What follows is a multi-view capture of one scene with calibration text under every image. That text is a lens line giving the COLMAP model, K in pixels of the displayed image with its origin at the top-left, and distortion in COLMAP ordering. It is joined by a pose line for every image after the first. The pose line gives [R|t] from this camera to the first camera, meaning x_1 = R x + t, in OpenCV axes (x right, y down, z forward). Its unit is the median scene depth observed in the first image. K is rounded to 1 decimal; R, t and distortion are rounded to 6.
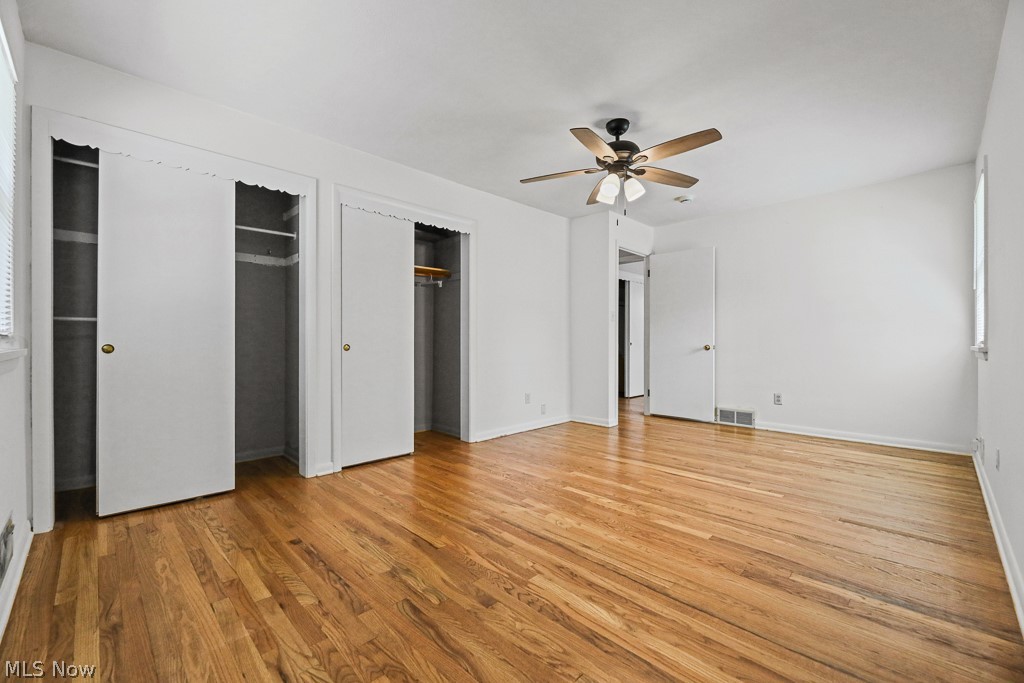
lens RADIAL K [[437.6, 0, 496.0], [0, 437.6, 342.2], [0, 0, 1]] dist [-0.001150, -0.000167]
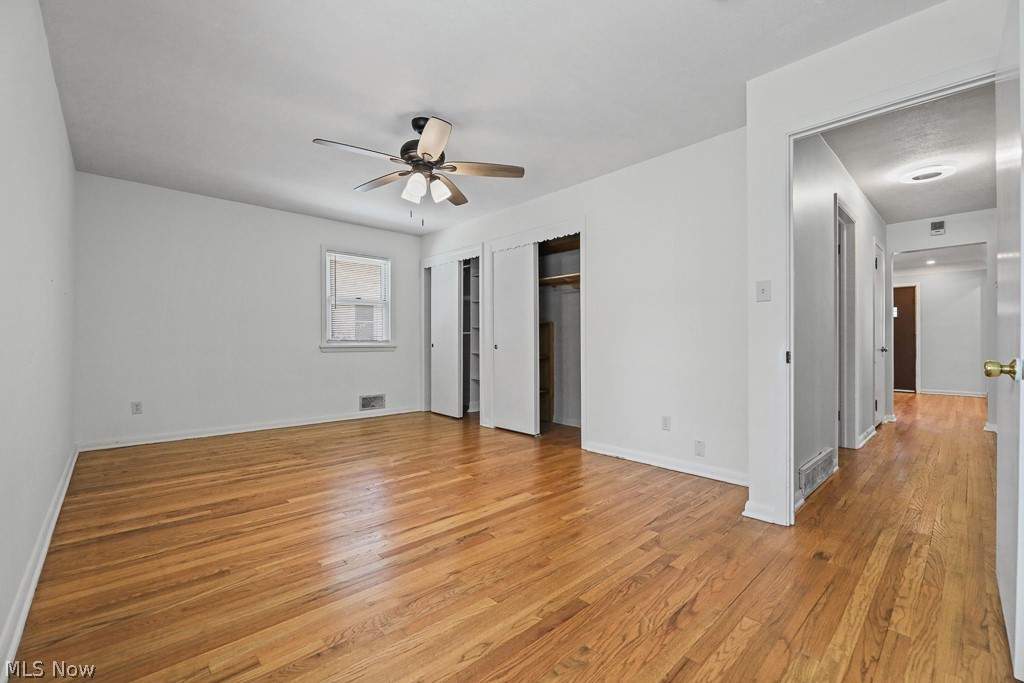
lens RADIAL K [[417.8, 0, 510.2], [0, 417.8, 342.9], [0, 0, 1]] dist [-0.001419, -0.000339]
pose [[-0.023217, 0.000983, -0.999730, 1.391679], [-0.004924, 0.999987, 0.001097, -0.003921], [0.999718, 0.004949, -0.023212, 1.390843]]
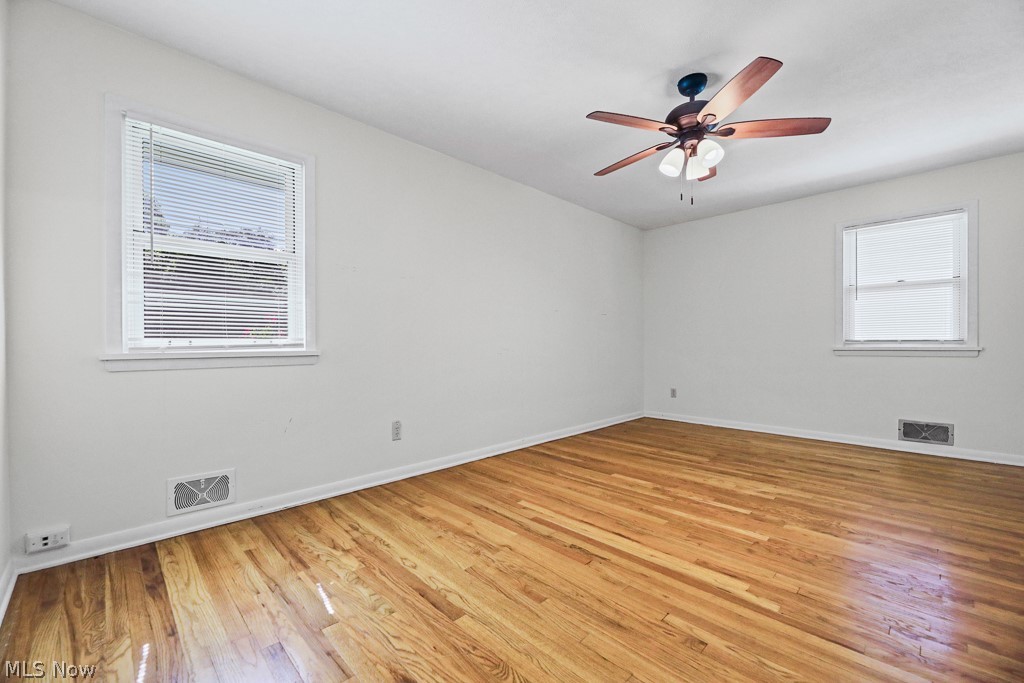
lens RADIAL K [[417.8, 0, 510.2], [0, 417.8, 342.9], [0, 0, 1]] dist [-0.001419, -0.000339]
pose [[-0.999861, 0.003590, -0.016306, 0.729869], [0.003587, 0.999994, 0.000222, -0.008504], [0.016306, 0.000163, -0.999867, 2.055001]]
